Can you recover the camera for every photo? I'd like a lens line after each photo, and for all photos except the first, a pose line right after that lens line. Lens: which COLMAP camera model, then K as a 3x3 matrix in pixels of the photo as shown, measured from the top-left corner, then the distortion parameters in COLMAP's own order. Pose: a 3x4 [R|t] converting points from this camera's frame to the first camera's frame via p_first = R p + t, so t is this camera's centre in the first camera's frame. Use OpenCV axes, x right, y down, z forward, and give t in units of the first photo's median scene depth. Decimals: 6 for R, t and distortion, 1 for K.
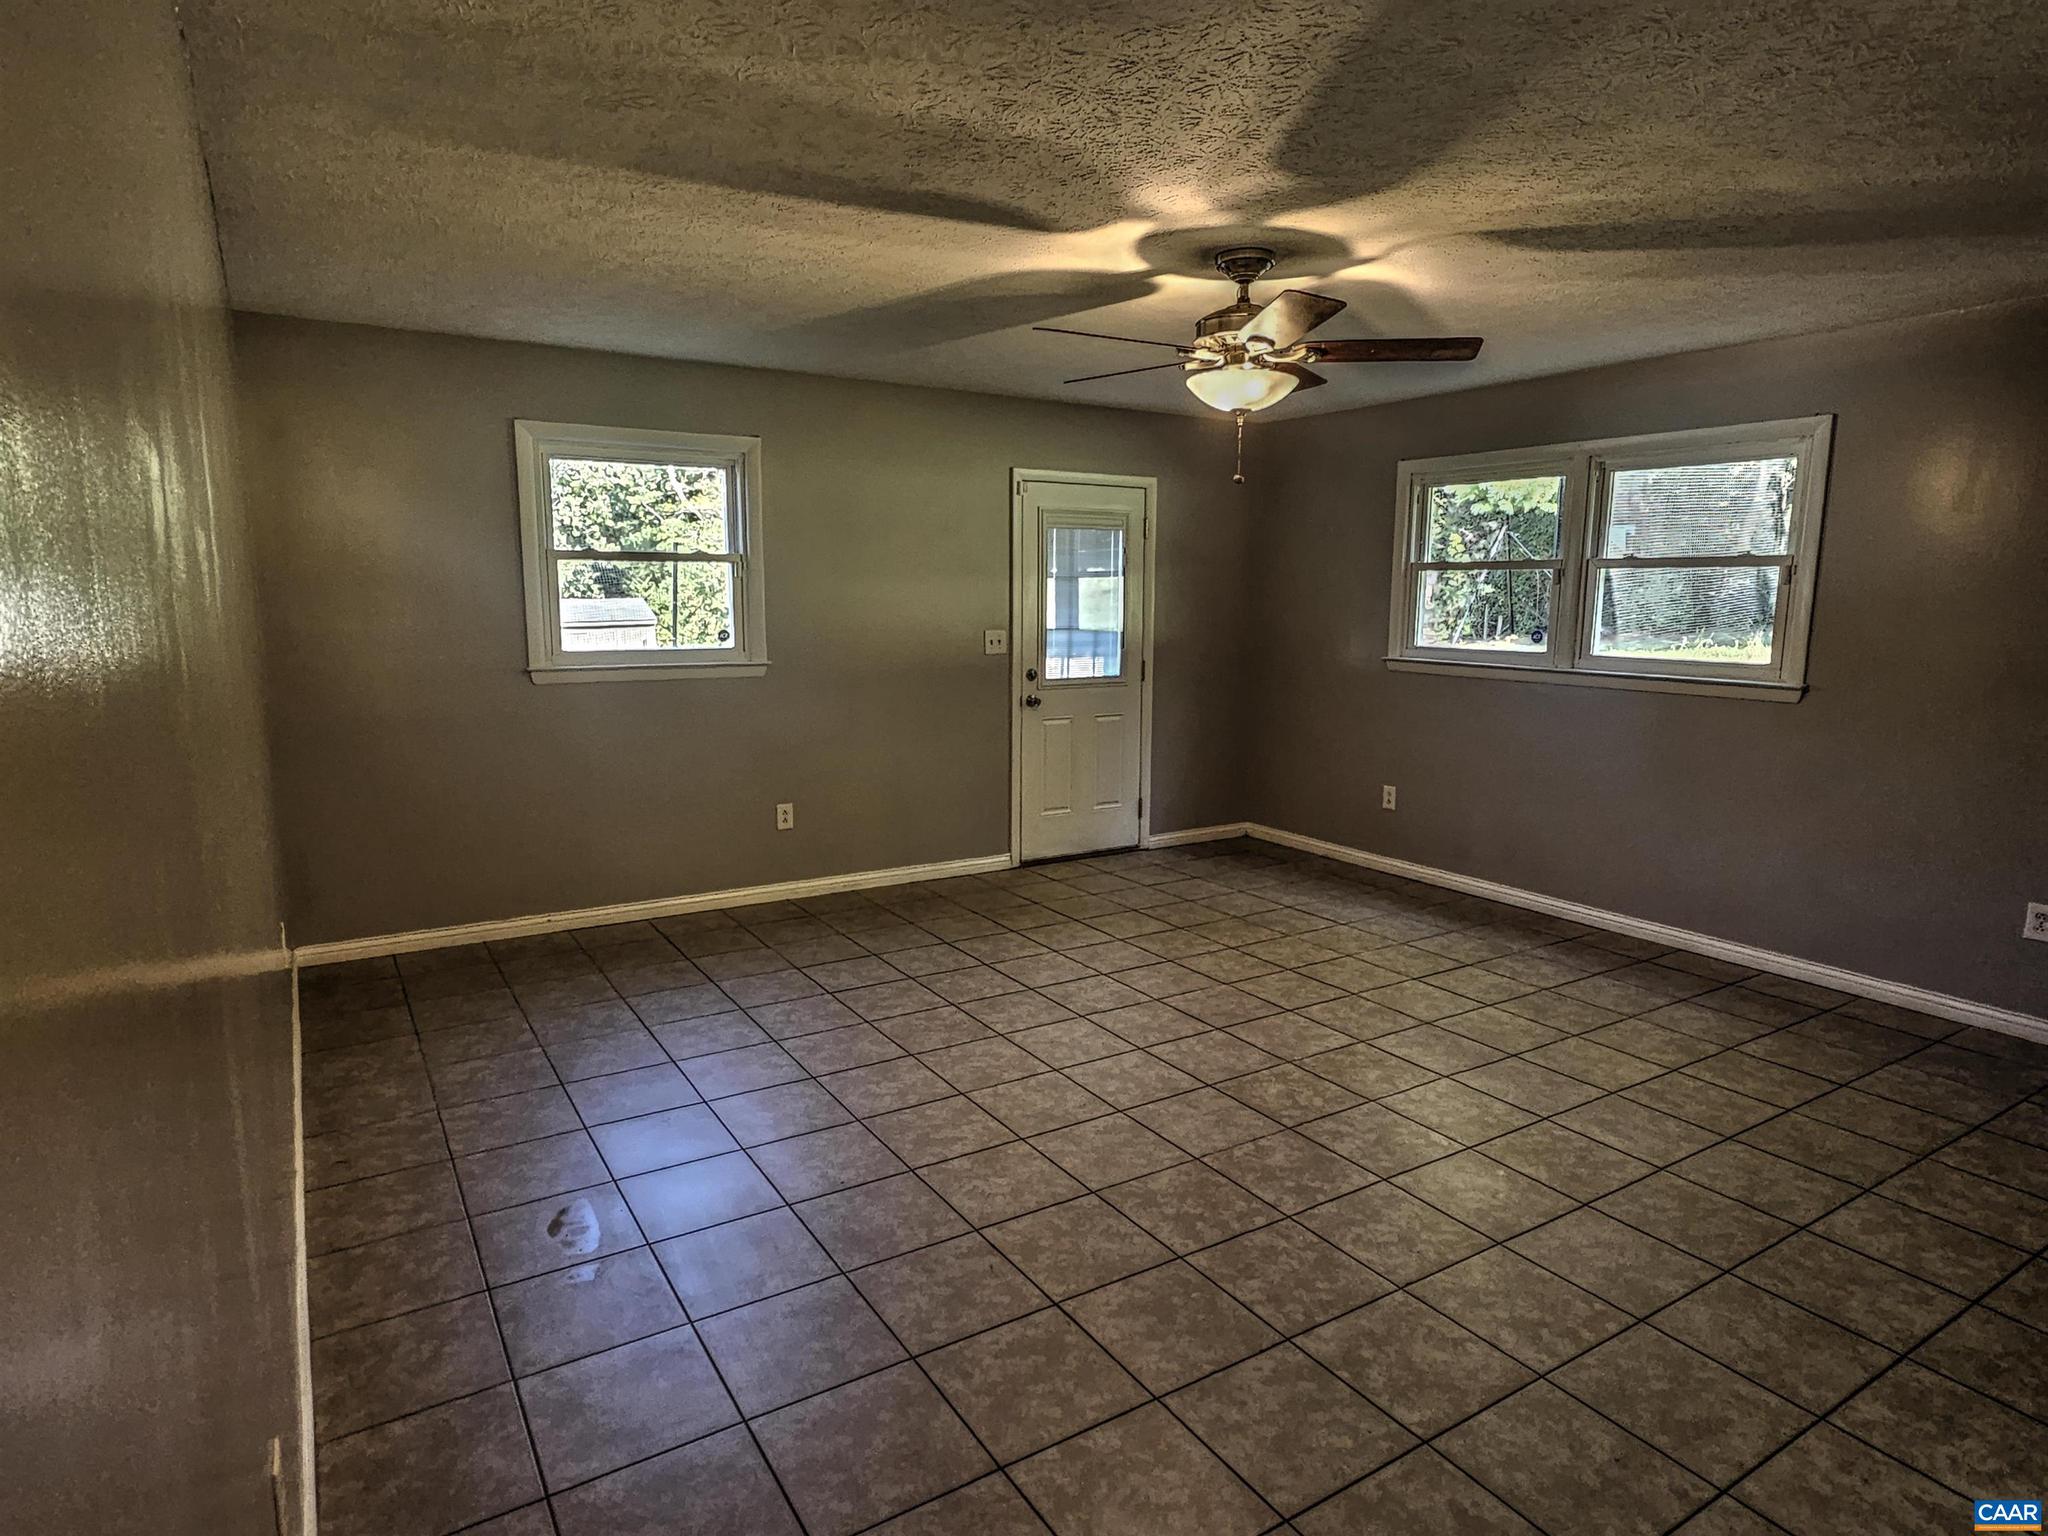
lens RADIAL K [[1157.1, 0, 1019.6], [0, 1157.1, 781.5], [0, 0, 1]] dist [-0.001729, 0.000744]
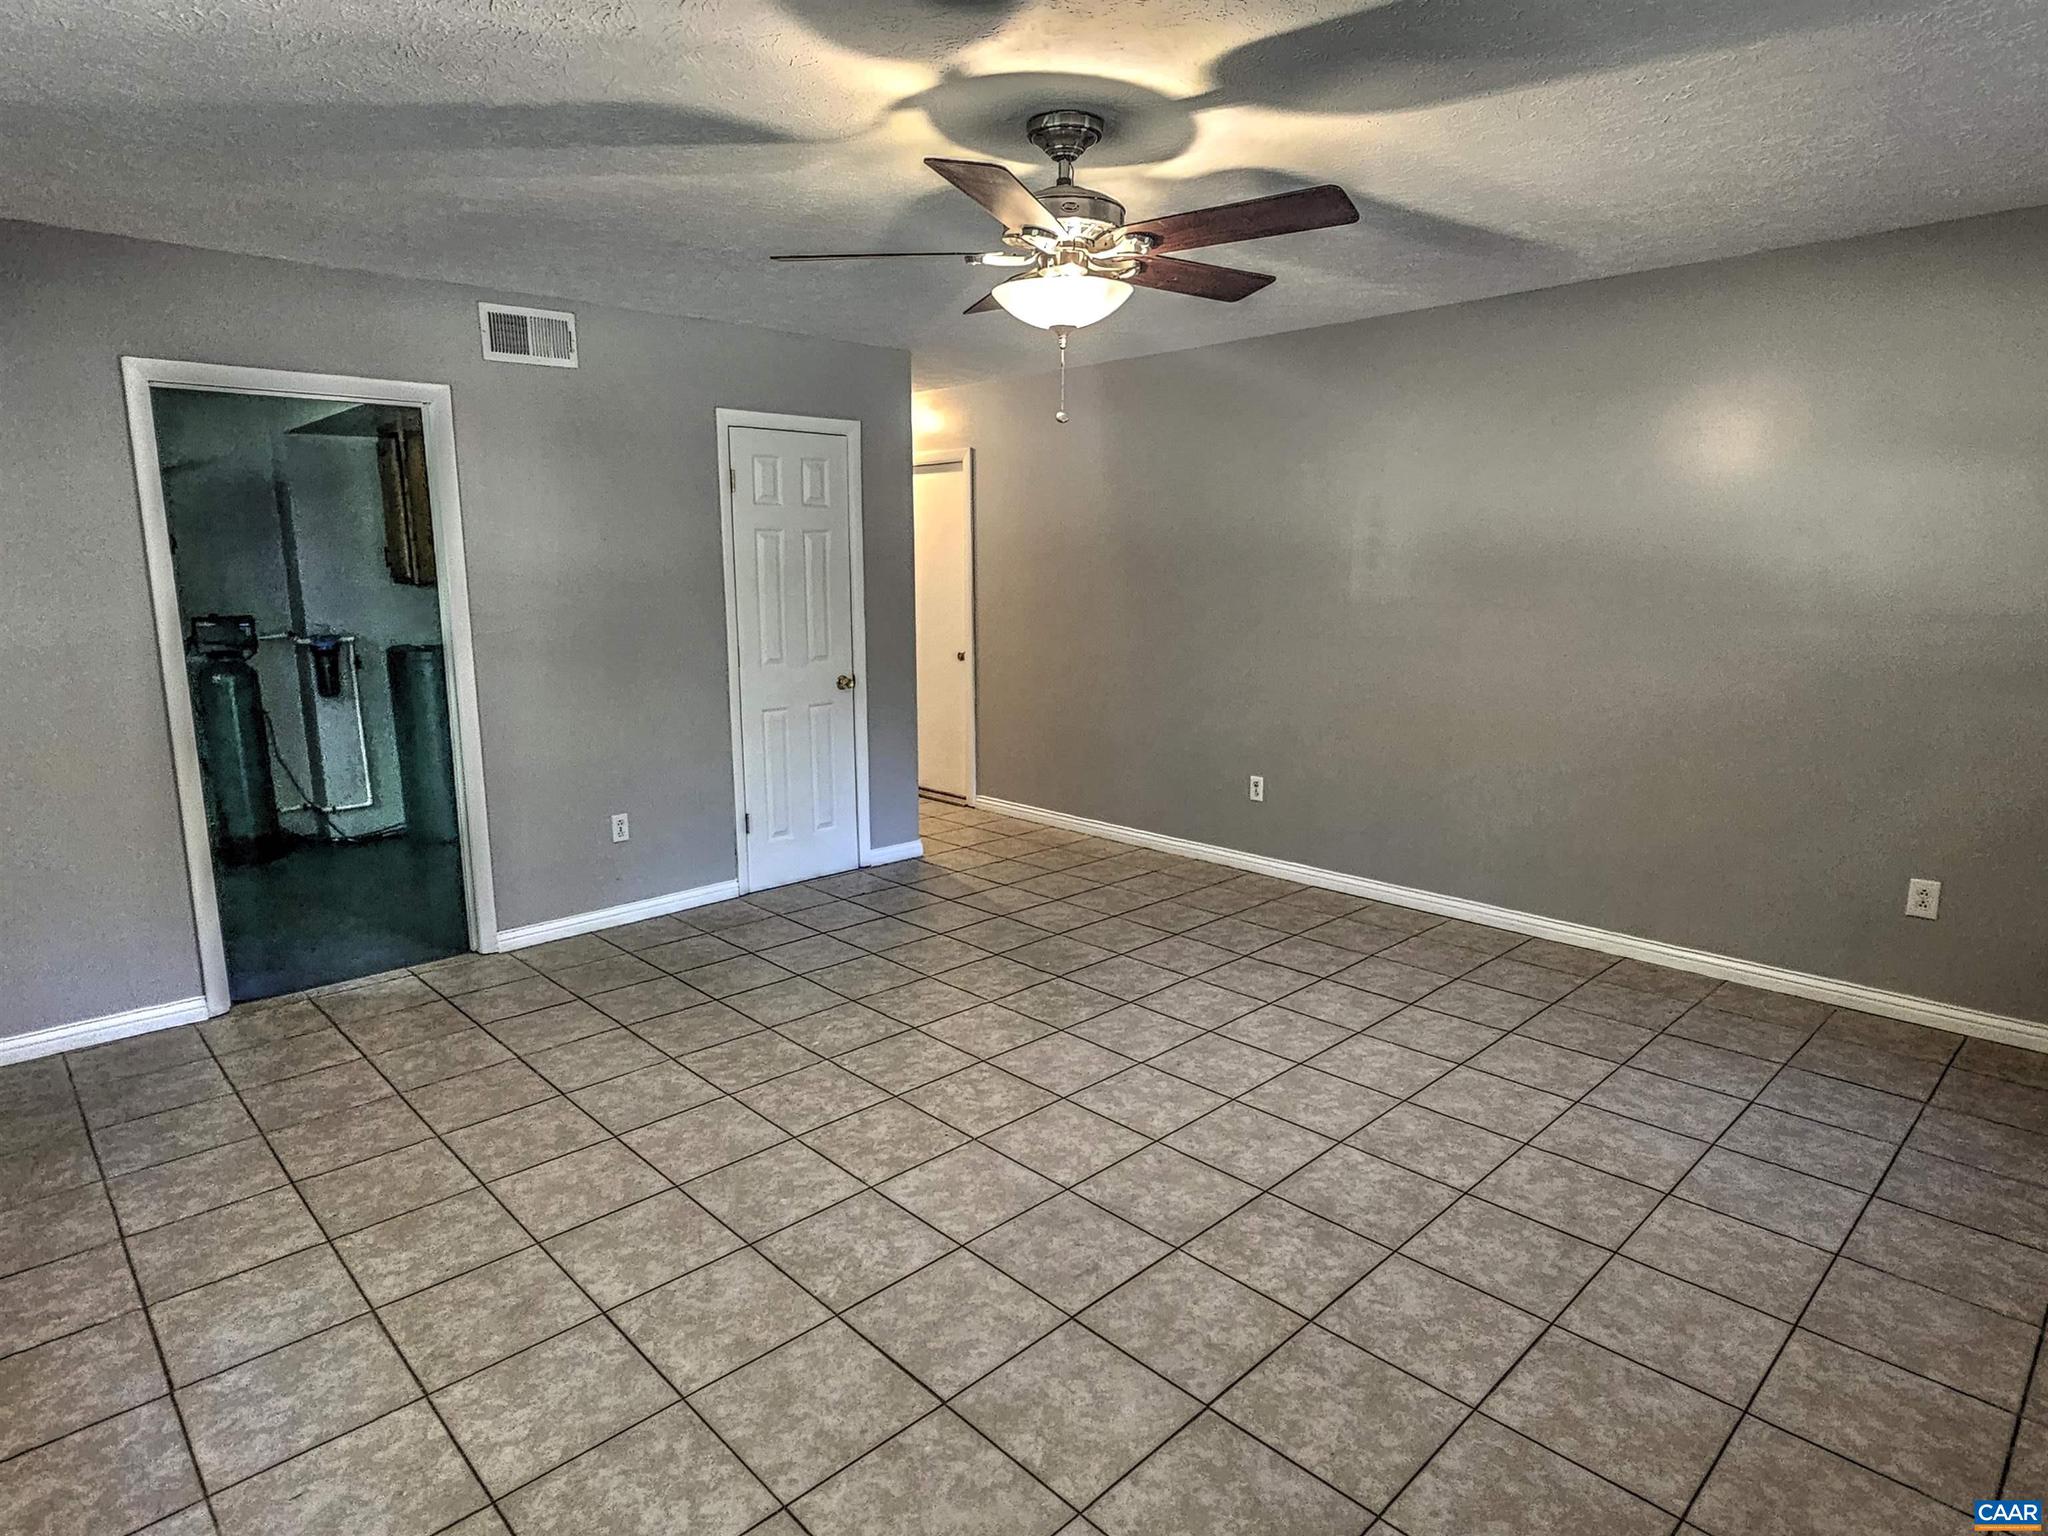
lens RADIAL K [[1157.1, 0, 1007.9], [0, 1157.1, 768.8], [0, 0, 1]] dist [-0.001729, 0.000744]
pose [[-0.980690, 0.034261, -0.192547, 0.377070], [-0.032859, 0.941674, 0.334919, -0.294043], [0.192791, 0.334778, -0.922364, 1.758263]]
